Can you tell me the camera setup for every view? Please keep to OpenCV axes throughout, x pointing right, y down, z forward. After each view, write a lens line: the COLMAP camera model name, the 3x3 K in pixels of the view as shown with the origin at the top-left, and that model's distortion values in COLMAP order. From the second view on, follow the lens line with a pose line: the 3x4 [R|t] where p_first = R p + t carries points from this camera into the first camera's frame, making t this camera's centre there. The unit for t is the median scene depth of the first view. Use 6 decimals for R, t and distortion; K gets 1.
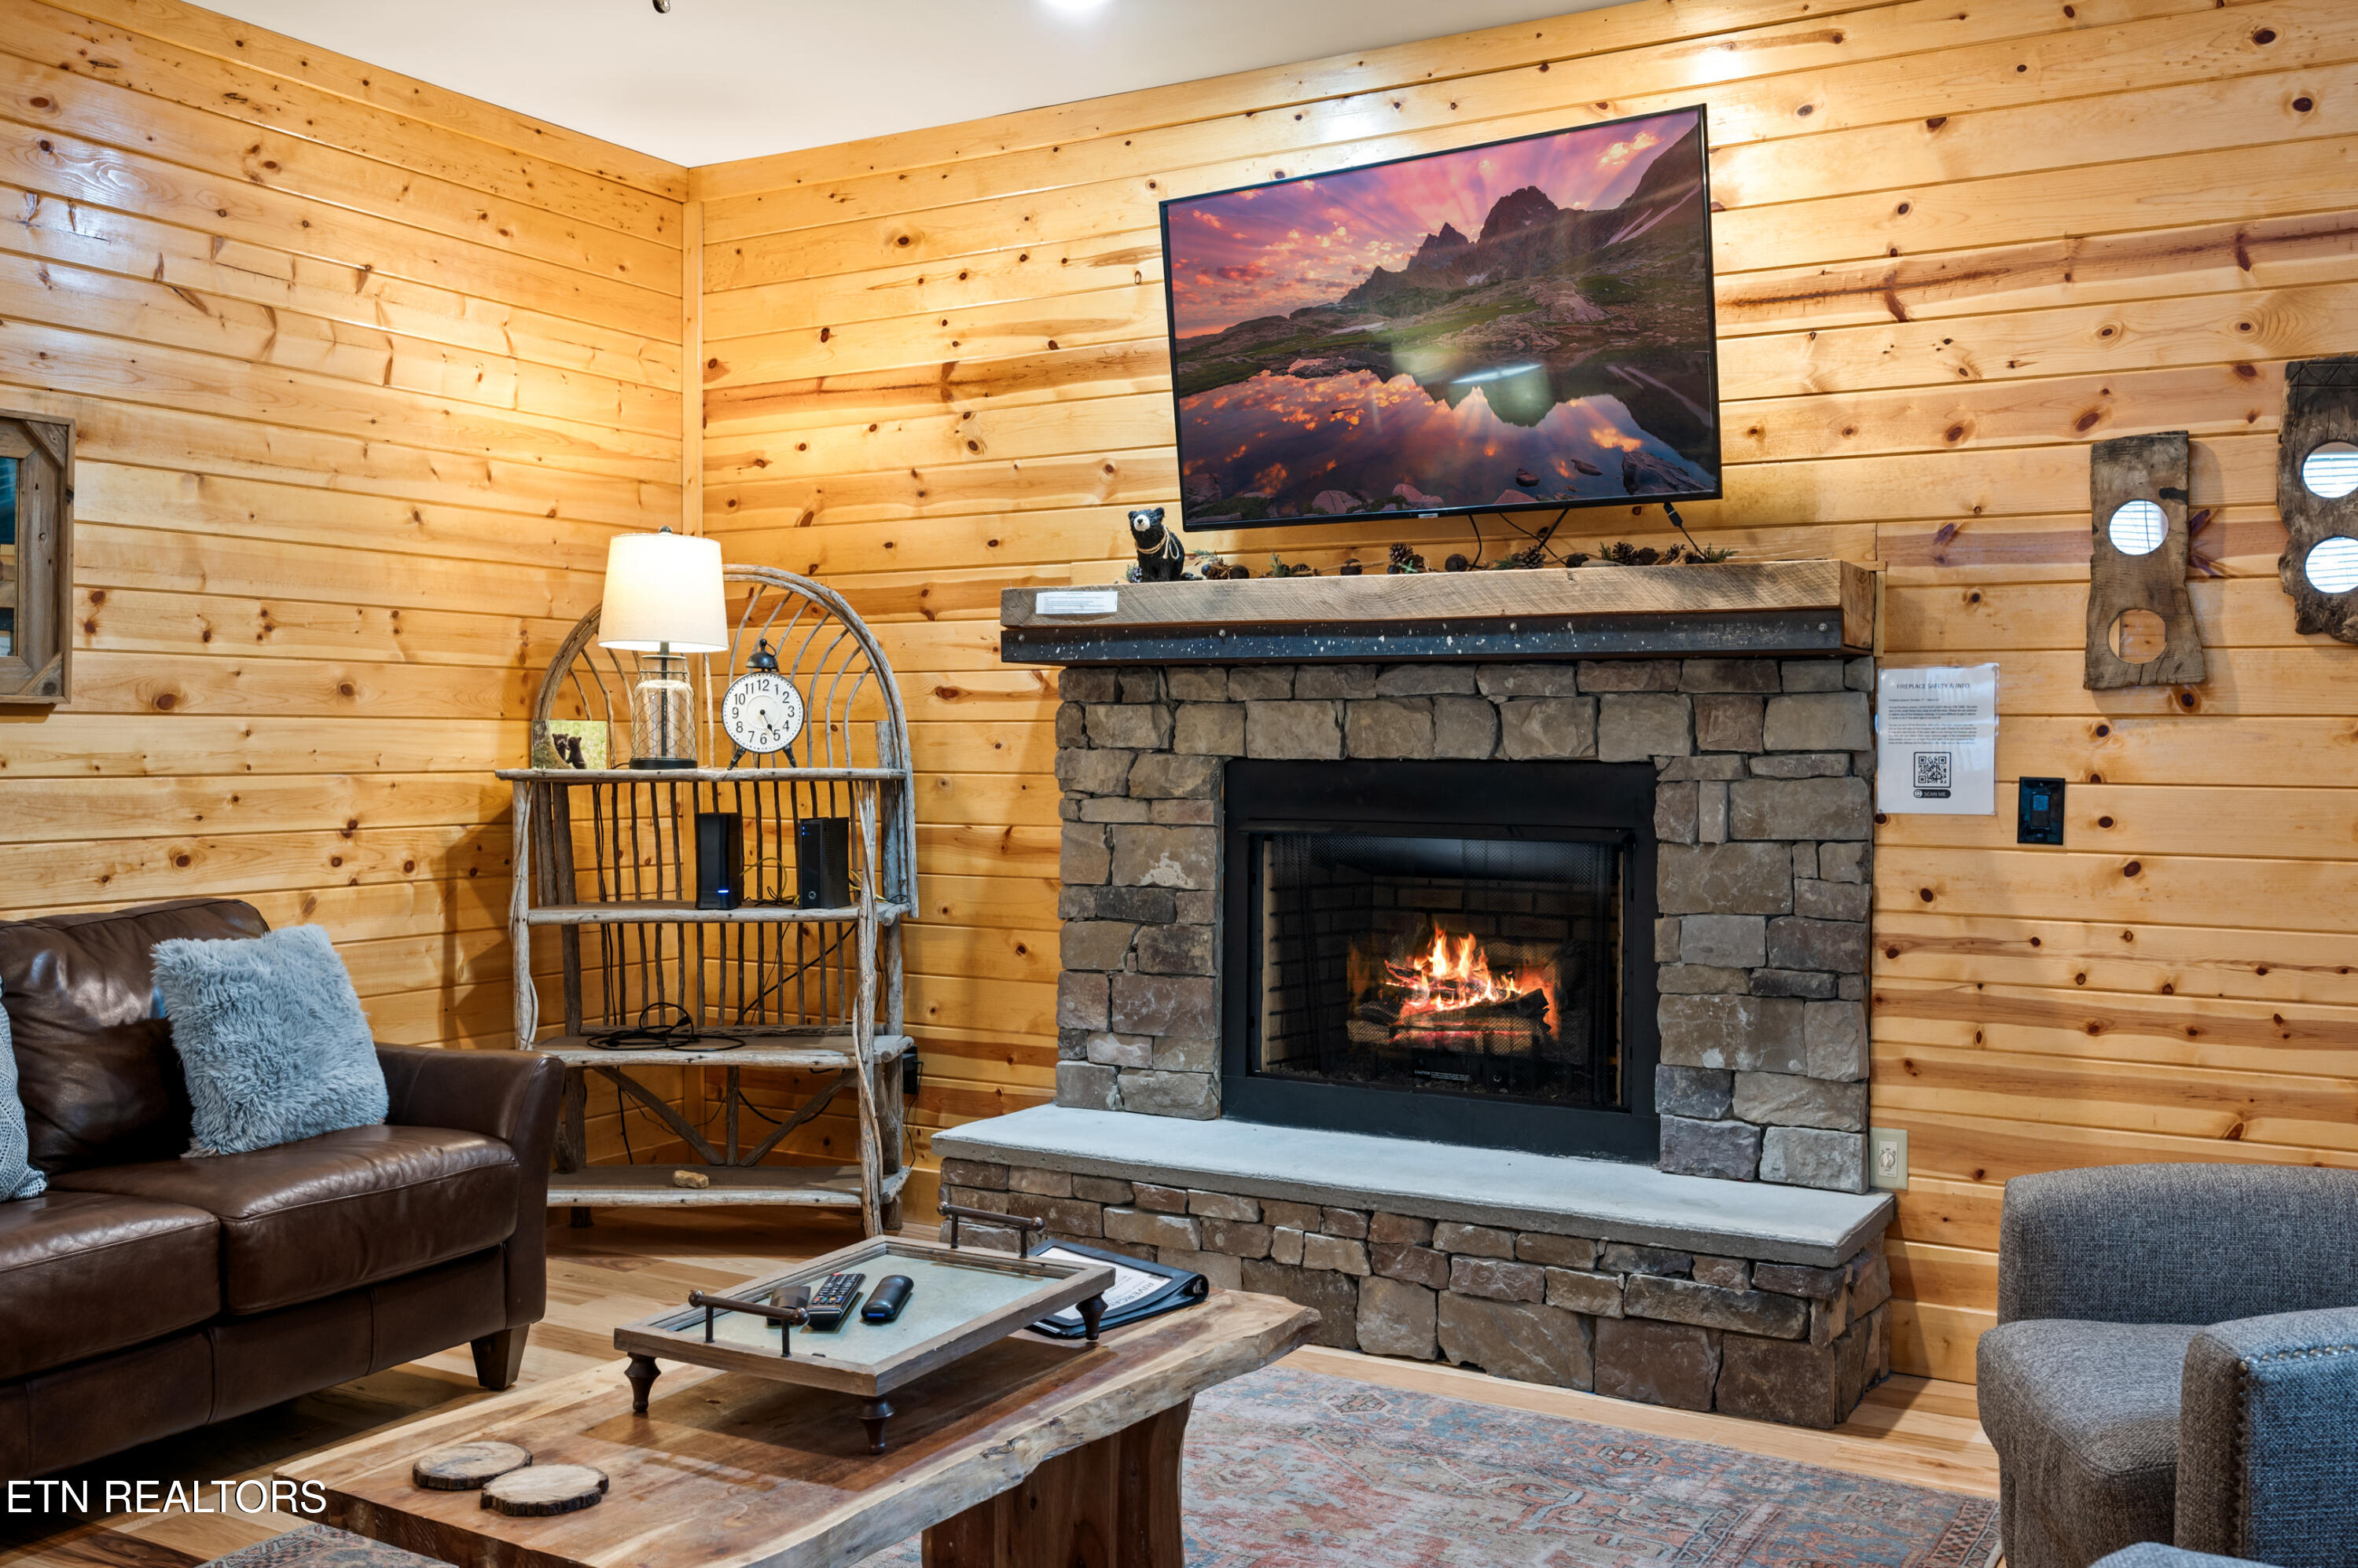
lens RADIAL K [[2063.1, 0, 1183.4], [0, 2063.1, 783.1], [0, 0, 1]] dist [0.014789, 0.000560]
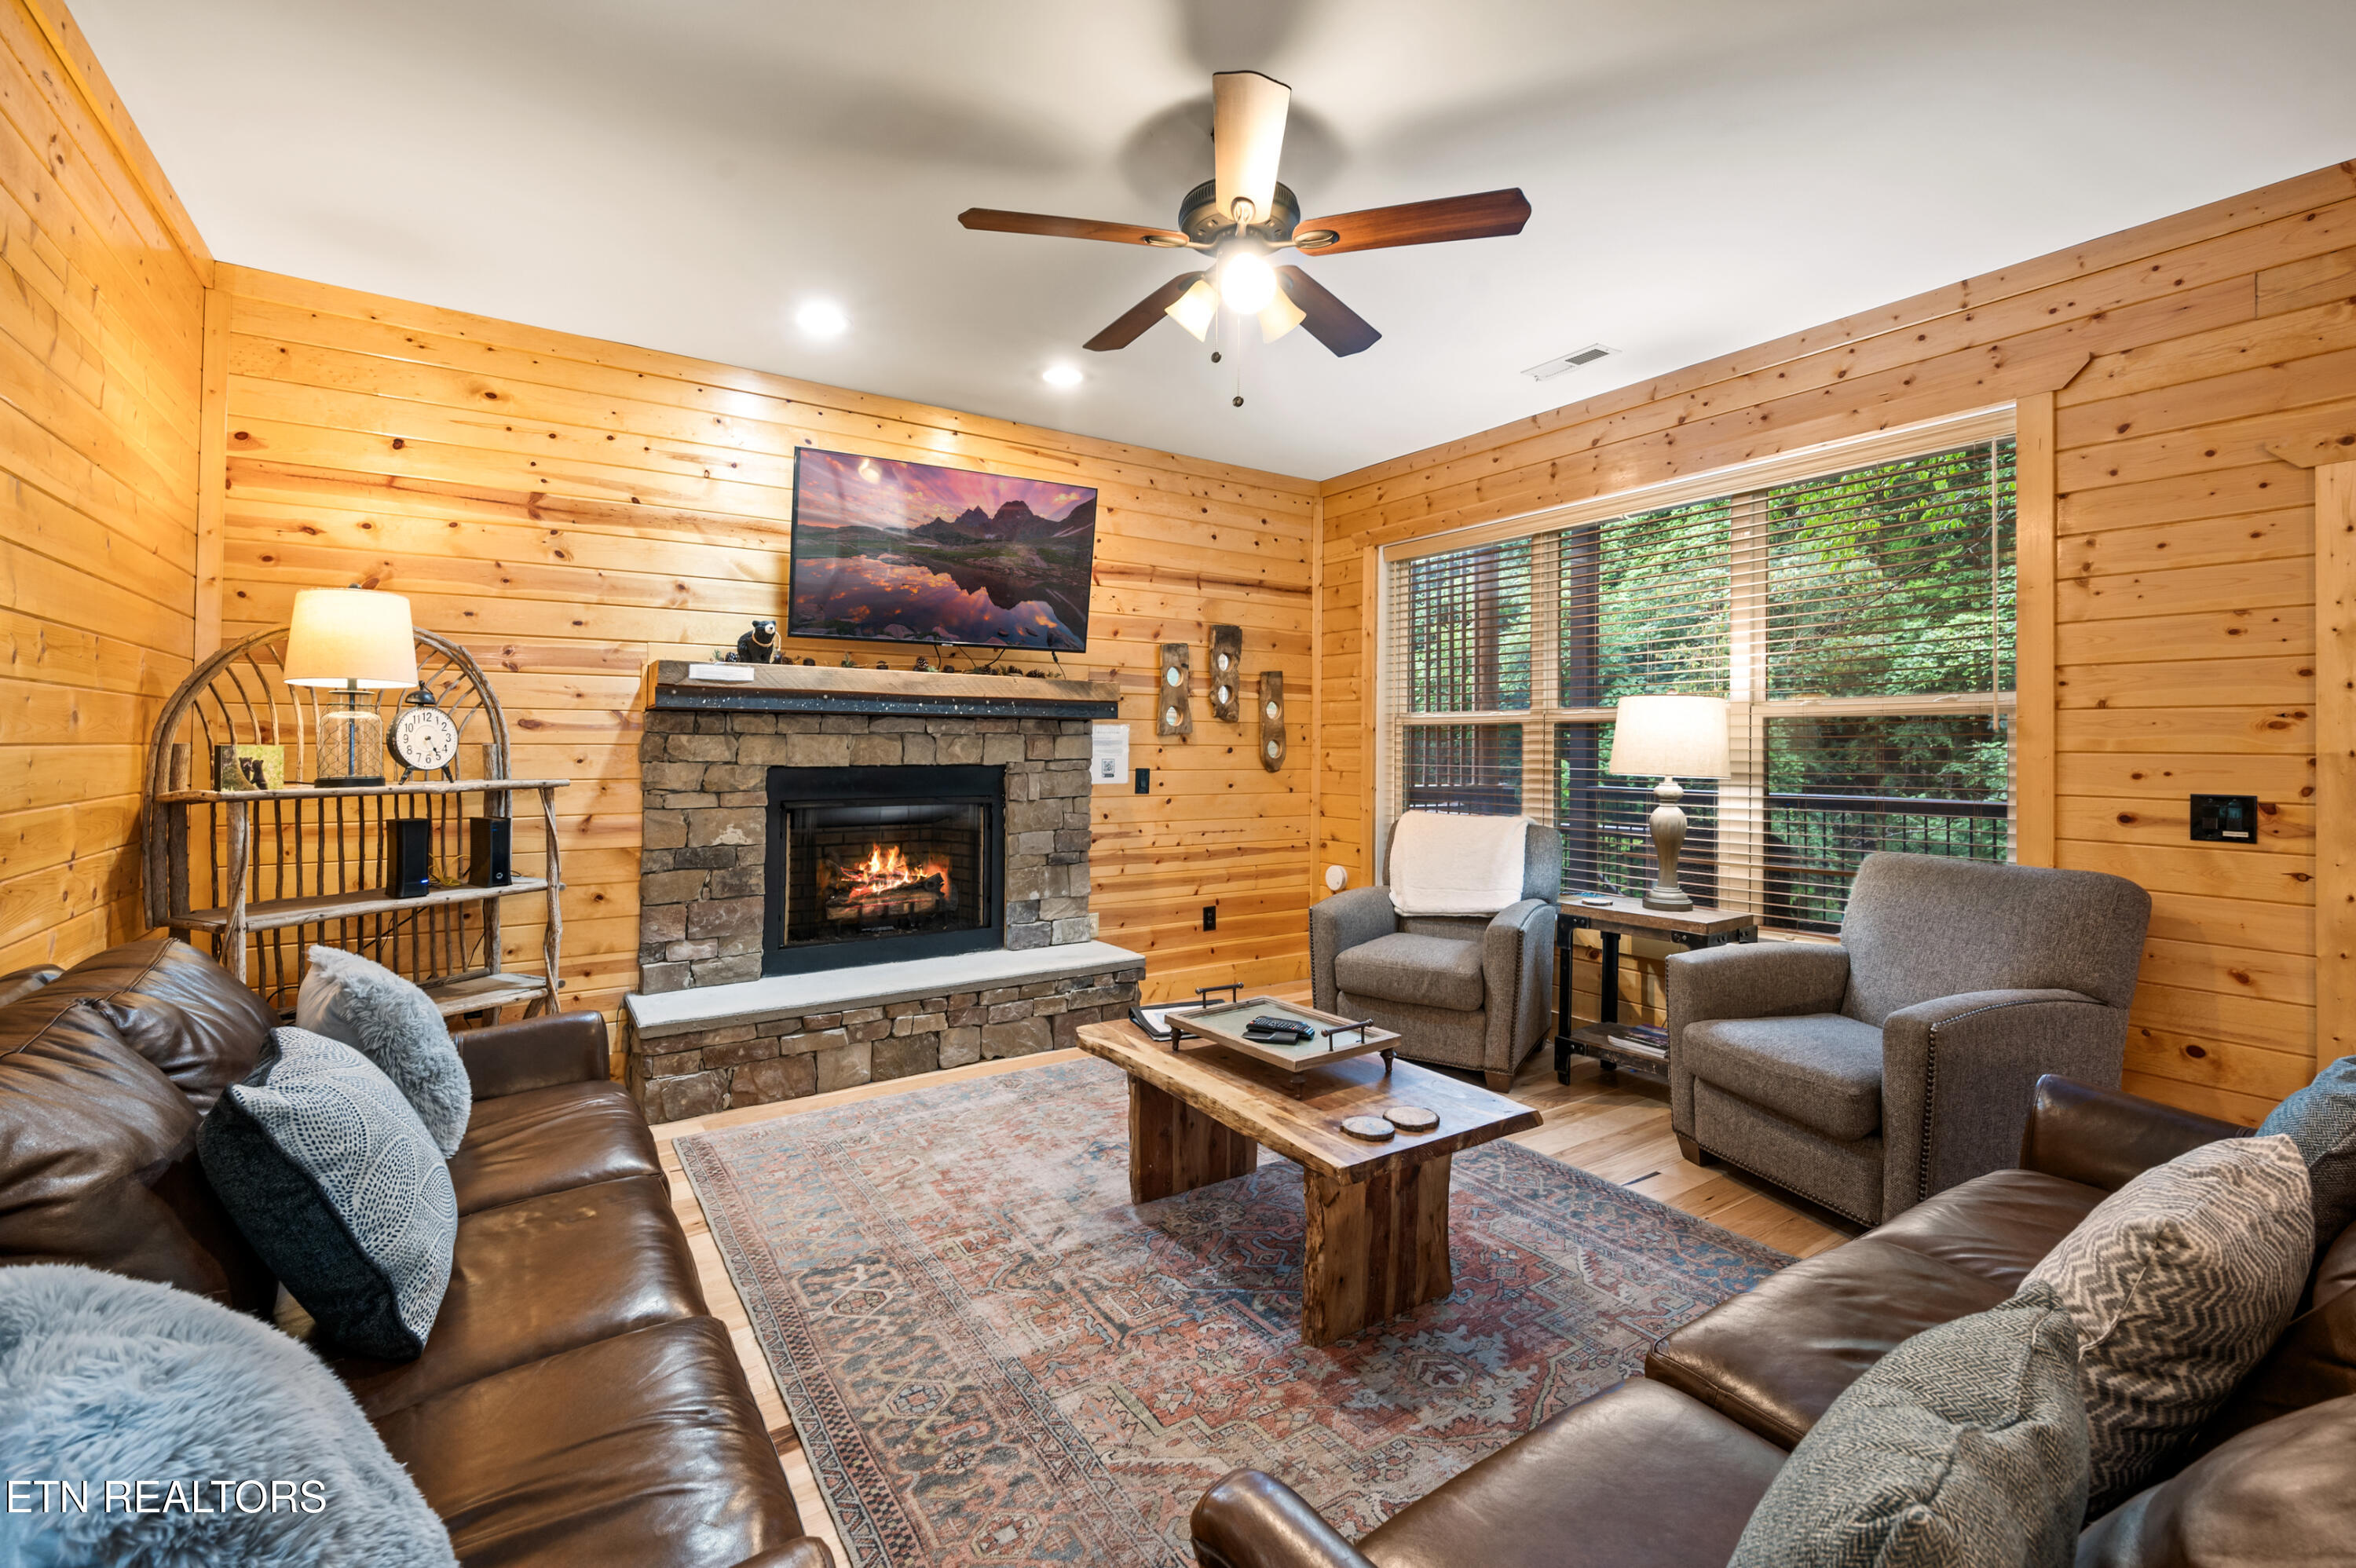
lens RADIAL K [[1004.7, 0, 1191.5], [0, 1004.7, 740.4], [0, 0, 1]] dist [0.000965, 0.000552]
pose [[0.438692, 0.001833, 0.898636, -0.616286], [0.015660, 0.999830, -0.009685, -0.021649], [-0.898501, 0.018322, 0.438589, 0.336620]]
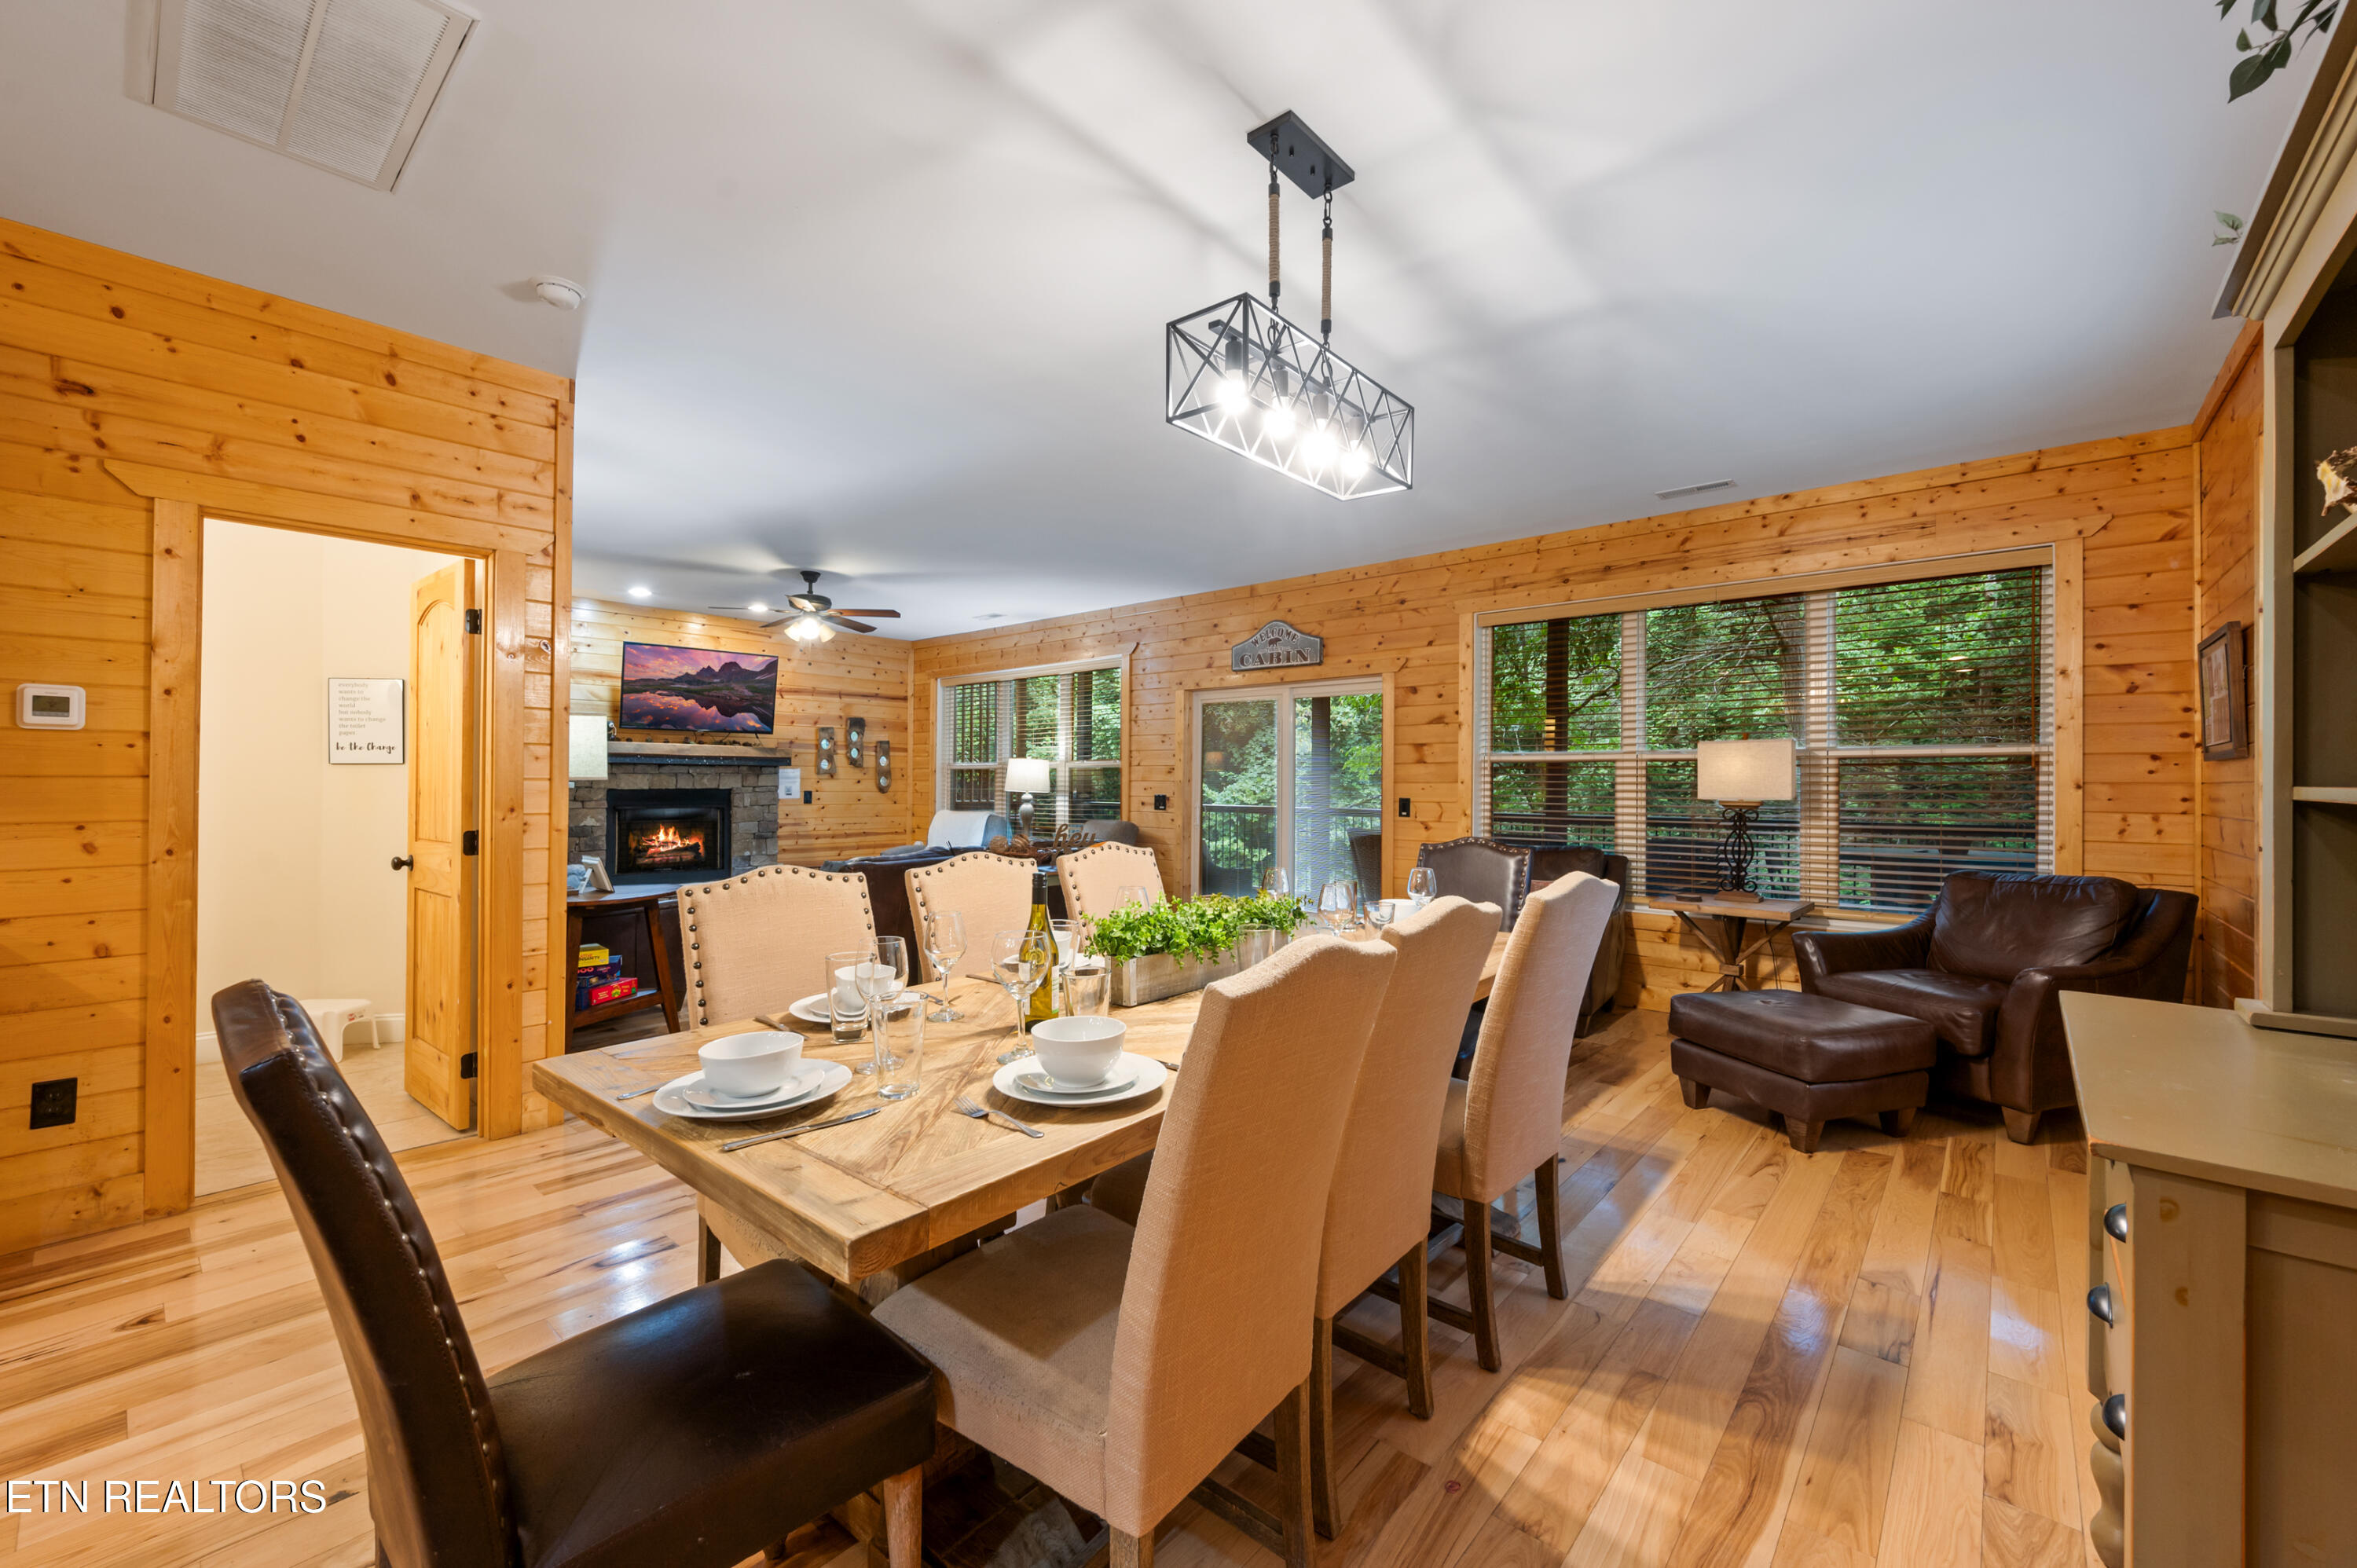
lens RADIAL K [[944.3, 0, 1190.0], [0, 944.3, 780.5], [0, 0, 1]] dist [-0.001855, -0.000249]
pose [[0.202105, -0.002801, 0.979360, -1.491369], [0.018284, 0.999832, -0.000913, -0.007606], [-0.979193, 0.018091, 0.202122, -0.361056]]
